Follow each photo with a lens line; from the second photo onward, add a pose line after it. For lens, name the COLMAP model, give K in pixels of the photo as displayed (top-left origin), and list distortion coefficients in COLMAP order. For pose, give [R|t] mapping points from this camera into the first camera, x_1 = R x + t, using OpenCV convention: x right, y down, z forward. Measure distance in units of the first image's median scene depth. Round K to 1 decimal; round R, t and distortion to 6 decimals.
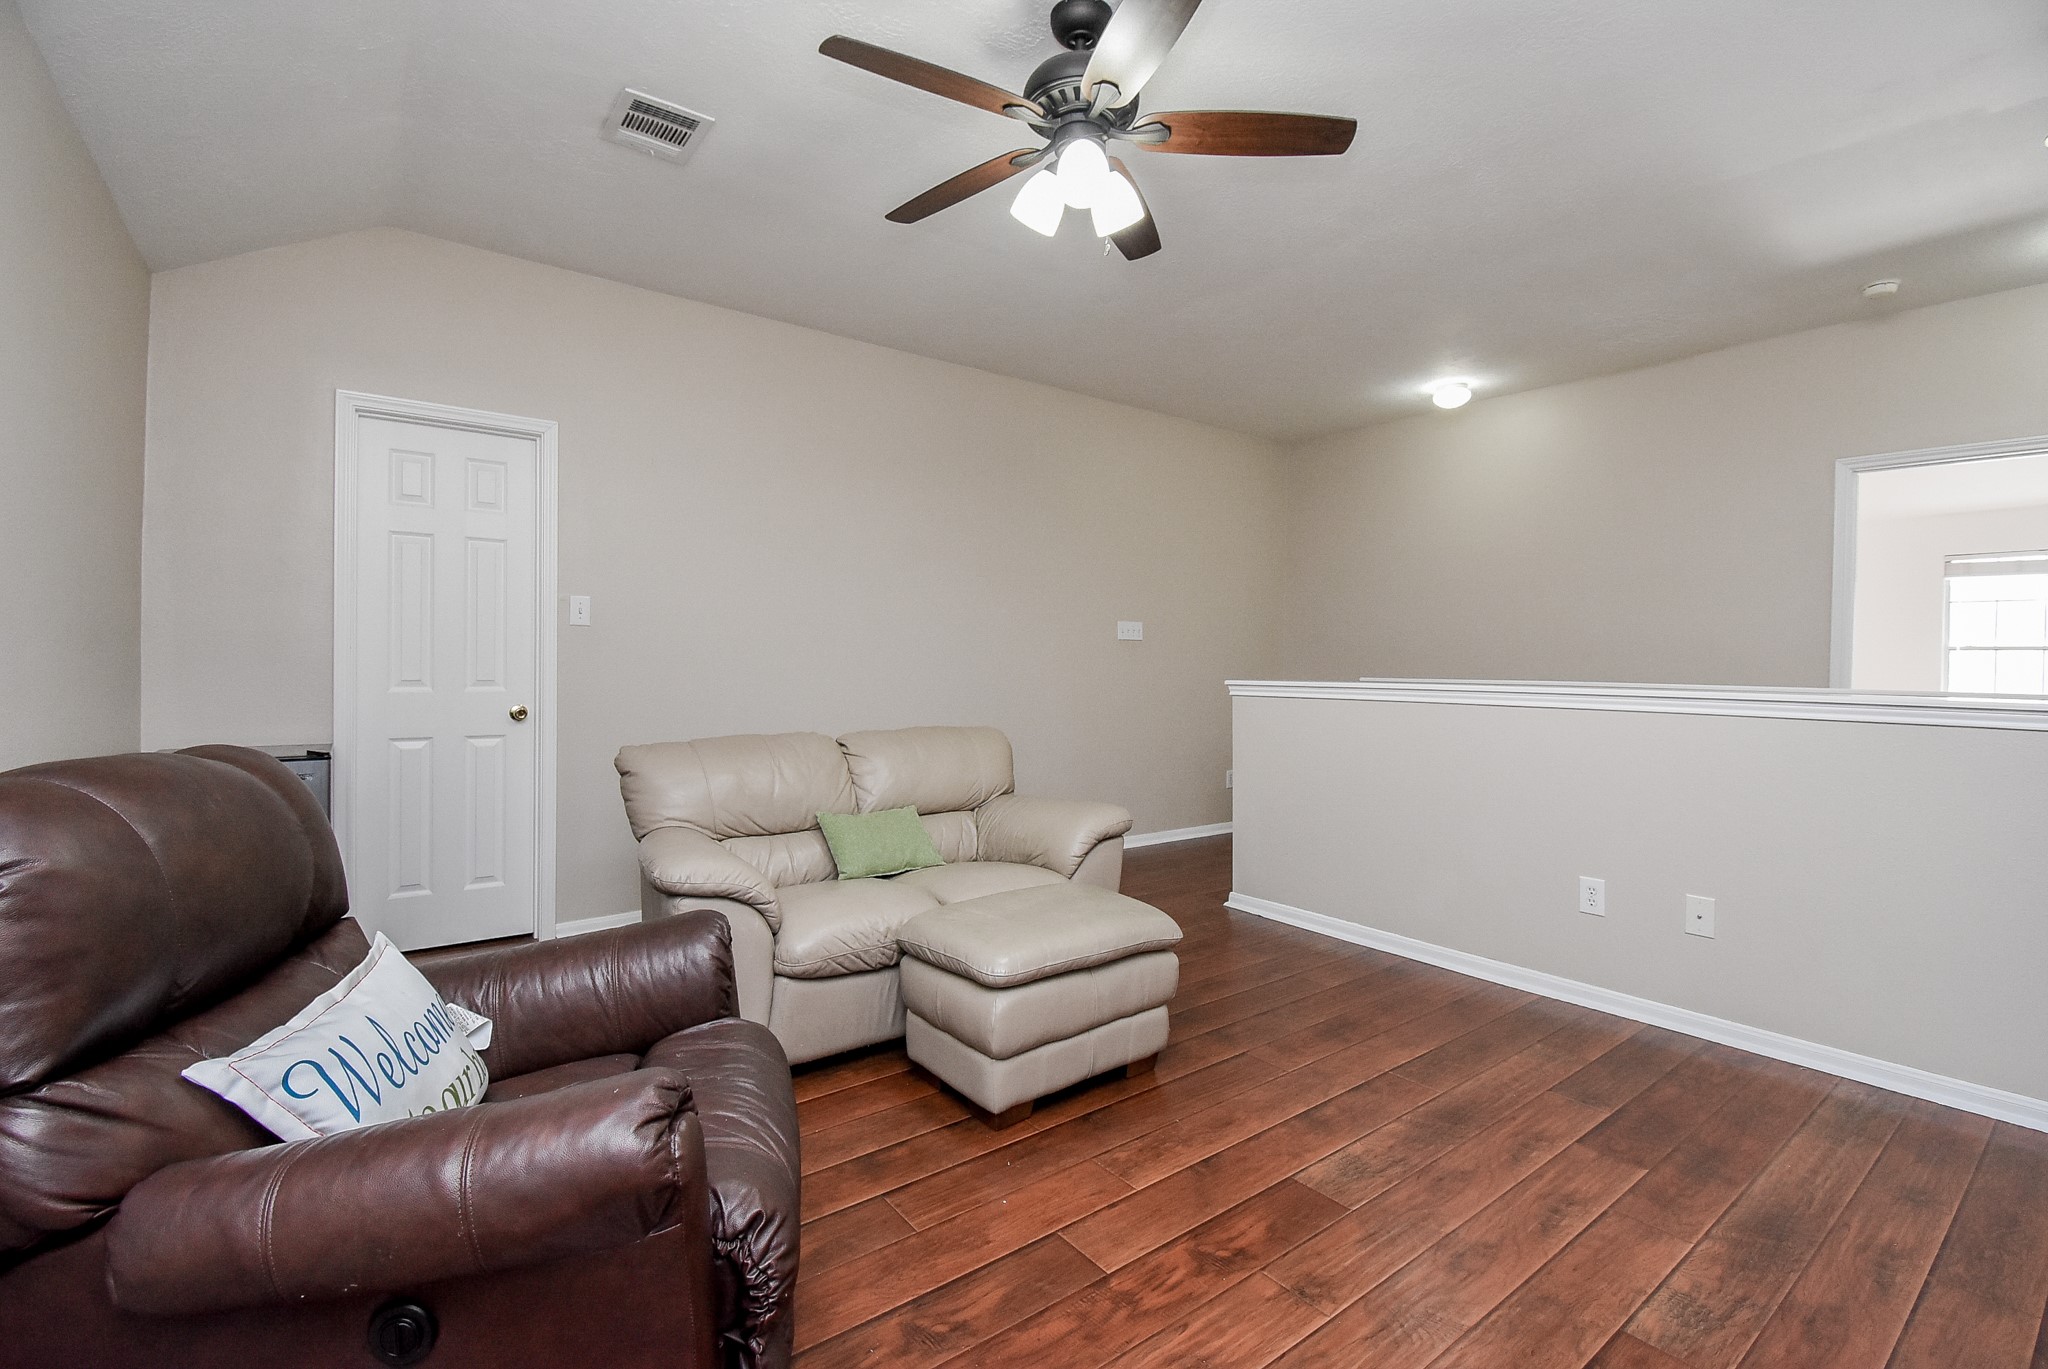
lens RADIAL K [[913.9, 0, 1019.9], [0, 913.9, 668.2], [0, 0, 1]] dist [0.023525, -0.027323]
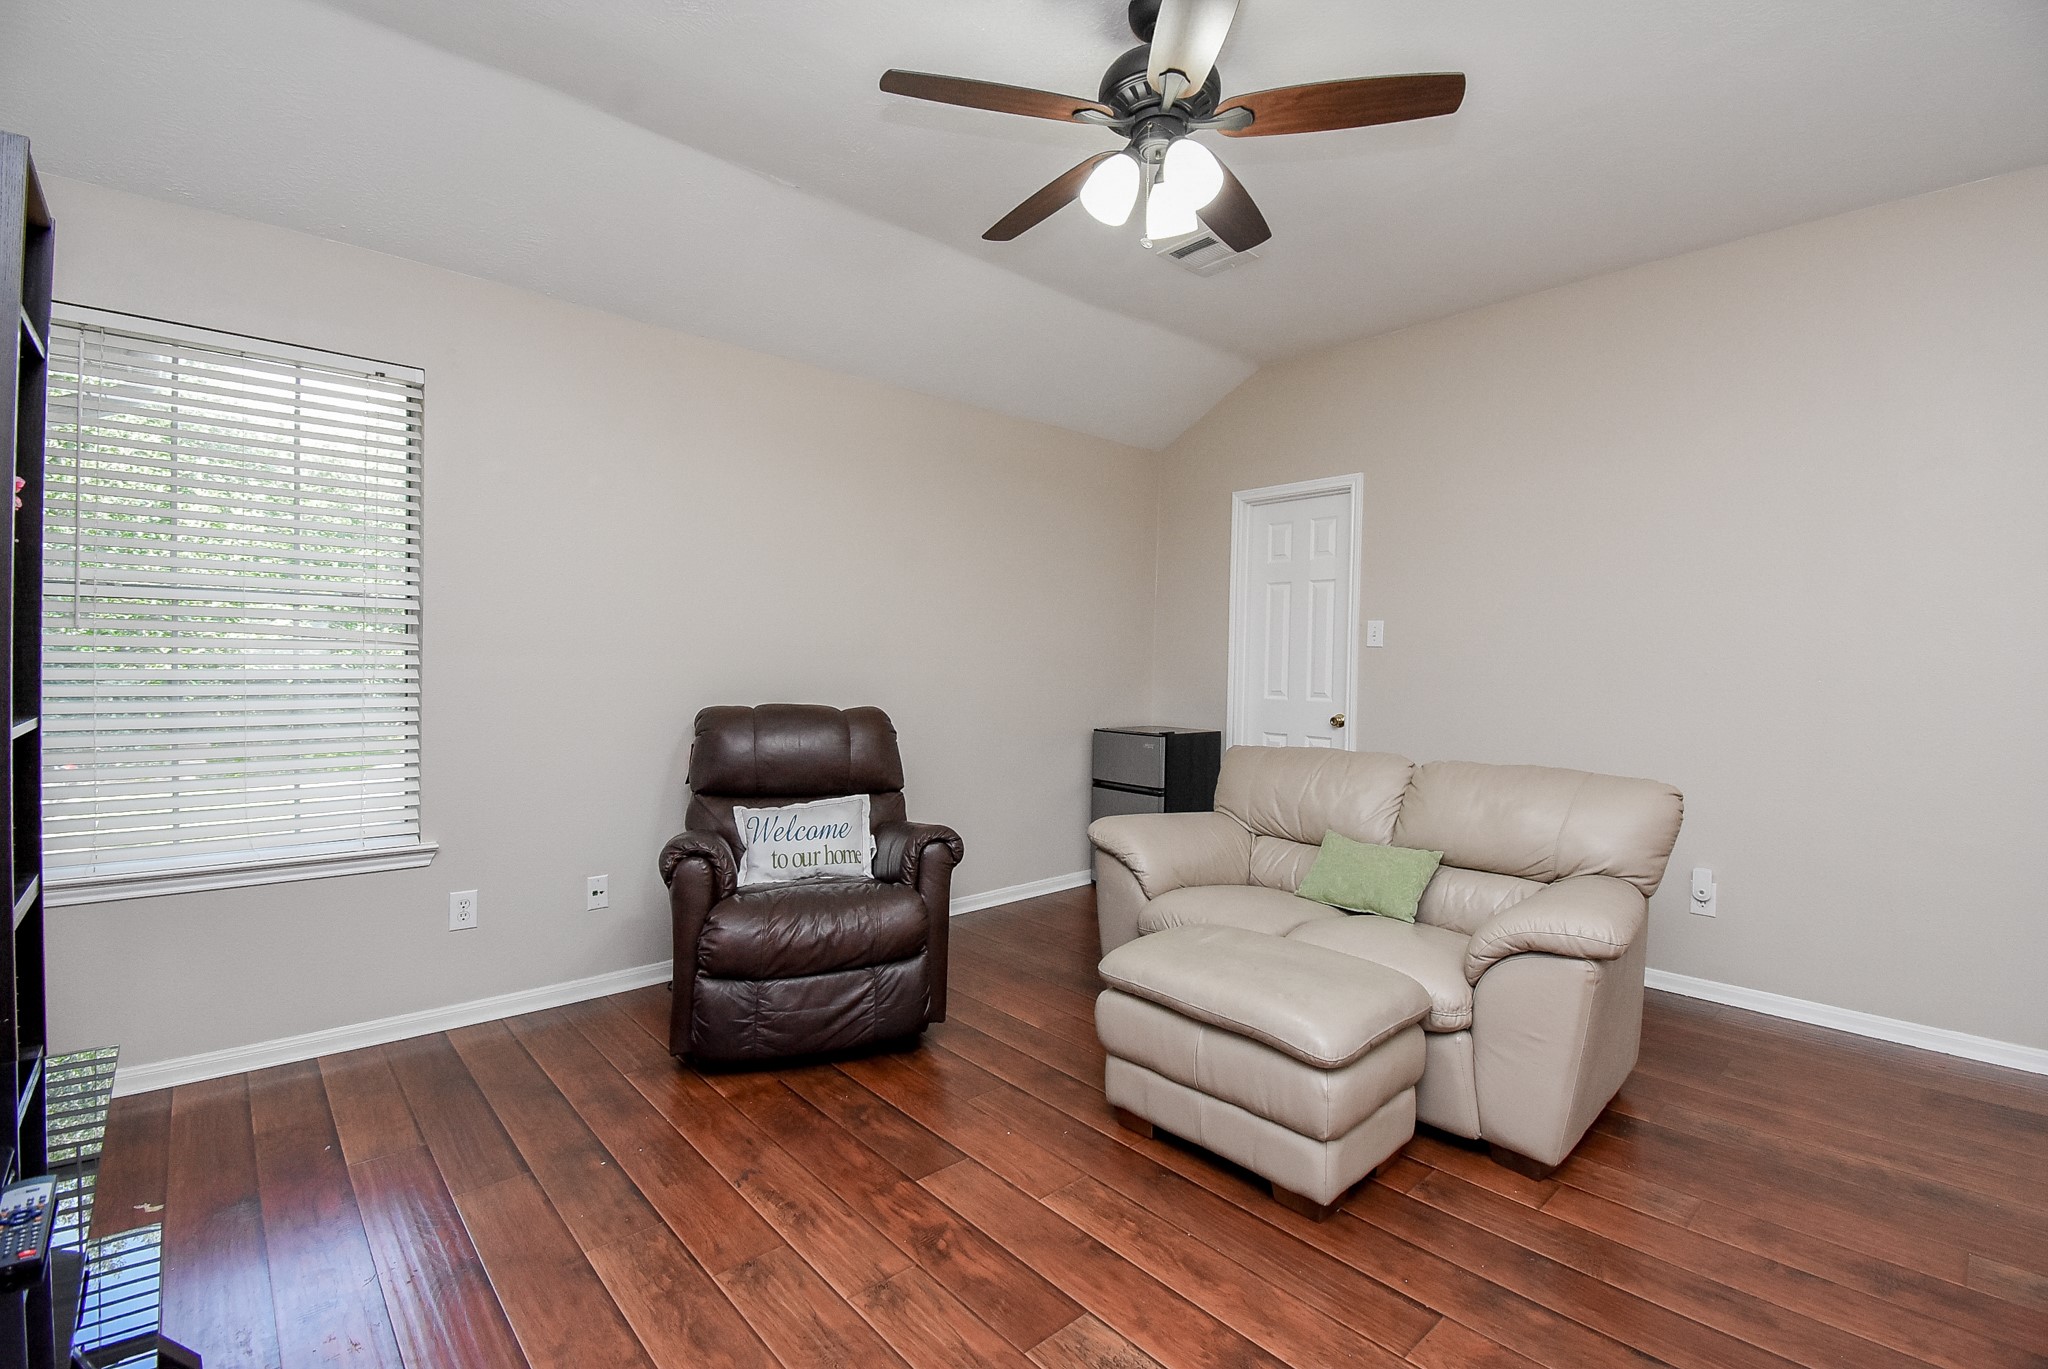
lens RADIAL K [[902.3, 0, 1023.8], [0, 902.3, 679.0], [0, 0, 1]] dist [0.021231, -0.027249]
pose [[0.086347, 0.011472, -0.996199, 0.997275], [-0.022990, 0.999690, 0.009519, -0.013416], [0.996000, 0.022081, 0.086584, 0.791190]]
